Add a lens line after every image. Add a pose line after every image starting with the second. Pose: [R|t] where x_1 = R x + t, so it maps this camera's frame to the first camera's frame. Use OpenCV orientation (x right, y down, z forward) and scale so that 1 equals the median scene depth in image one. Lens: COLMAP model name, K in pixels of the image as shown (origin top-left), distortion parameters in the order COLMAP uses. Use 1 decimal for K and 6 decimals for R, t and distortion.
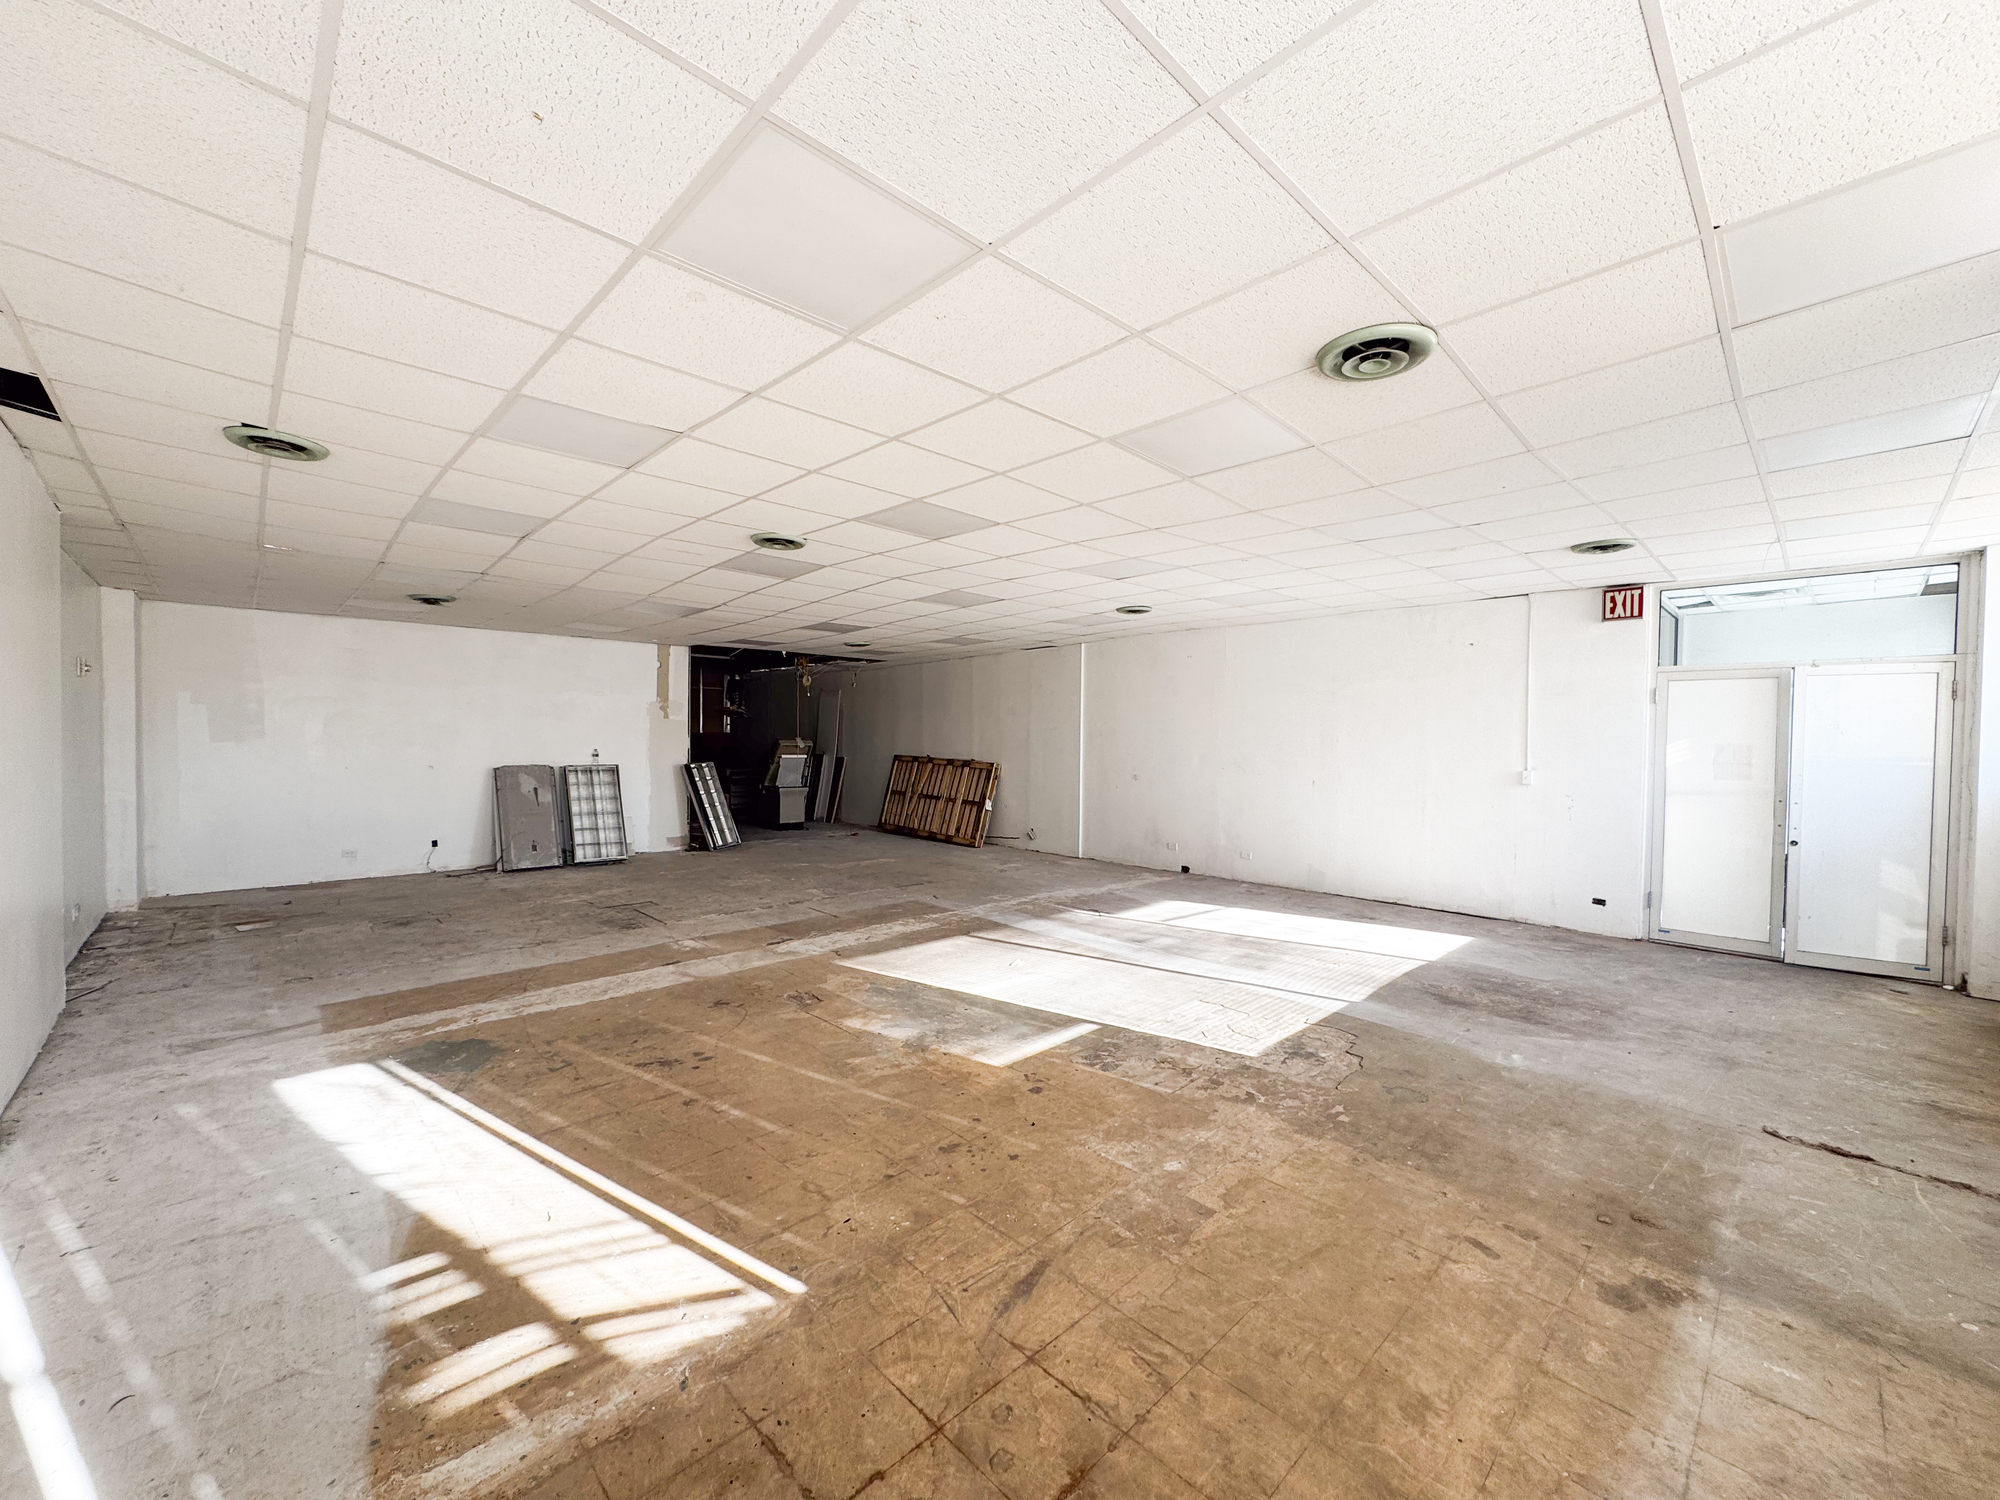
lens RADIAL K [[797.9, 0, 995.8], [0, 797.9, 751.2], [0, 0, 1]] dist [0.001195, 0.000104]
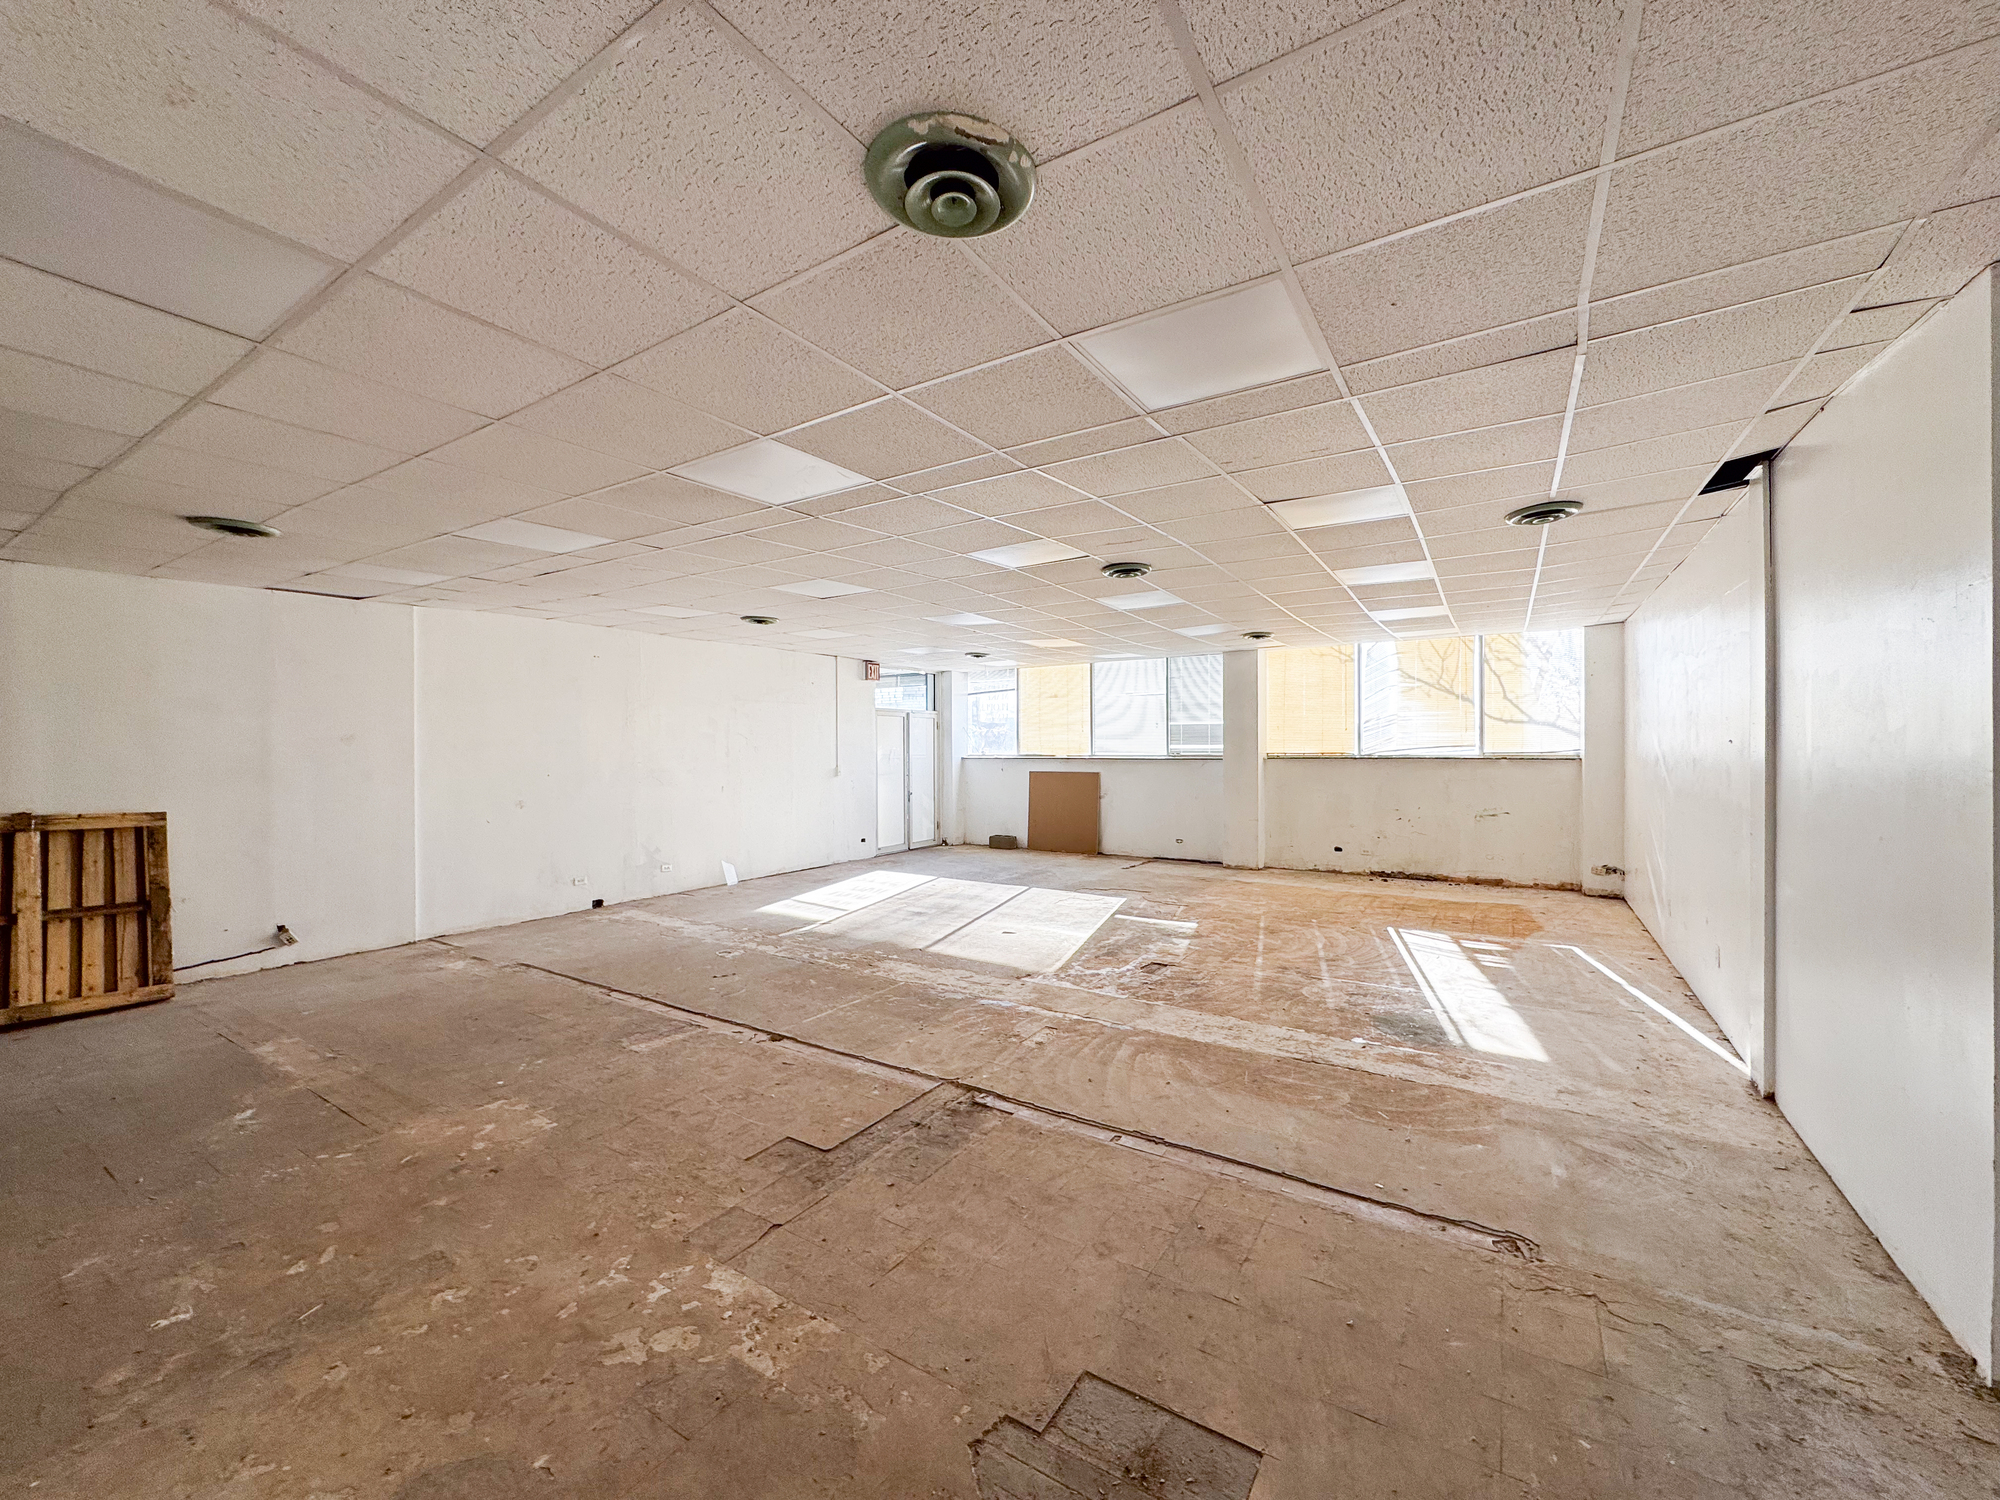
lens RADIAL K [[790.2, 0, 1000.4], [0, 790.2, 752.0], [0, 0, 1]] dist [-0.001430, 0.000374]
pose [[-0.241957, -0.013162, 0.970198, -1.516344], [0.020286, 0.999621, 0.018620, -0.050231], [-0.970075, 0.024187, -0.241598, 1.701922]]
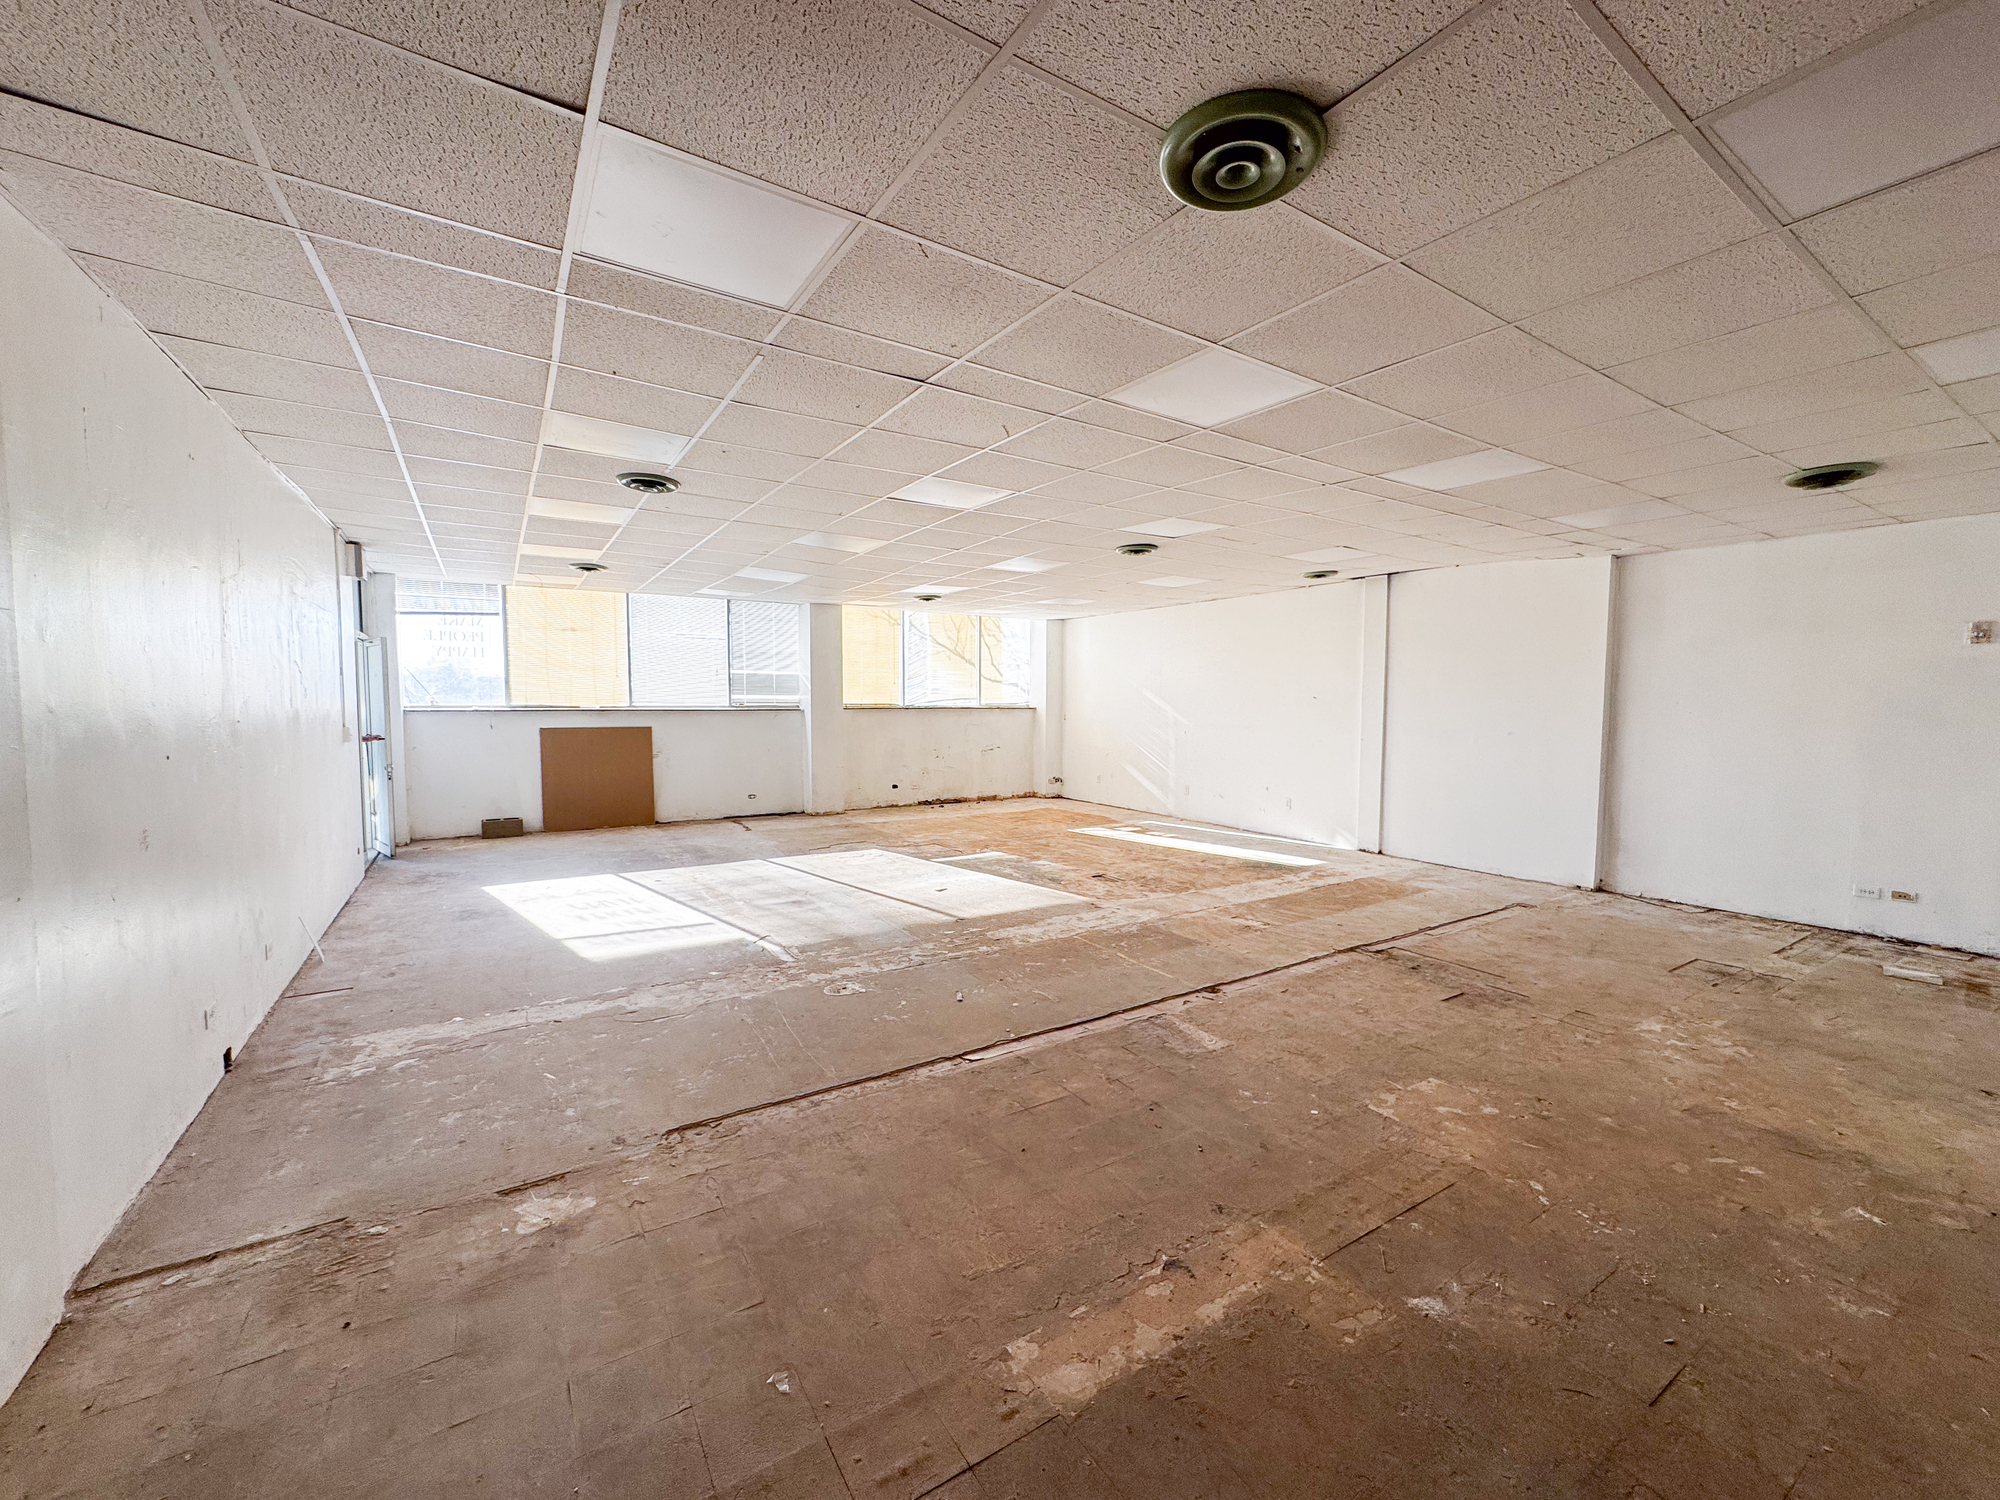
lens RADIAL K [[790.2, 0, 1000.4], [0, 790.2, 752.0], [0, 0, 1]] dist [-0.001430, 0.000374]
pose [[-0.980723, -0.026436, 0.193608, -0.370080], [-0.010293, 0.996420, 0.083912, -0.050489], [-0.195133, 0.080302, -0.977484, 2.766761]]
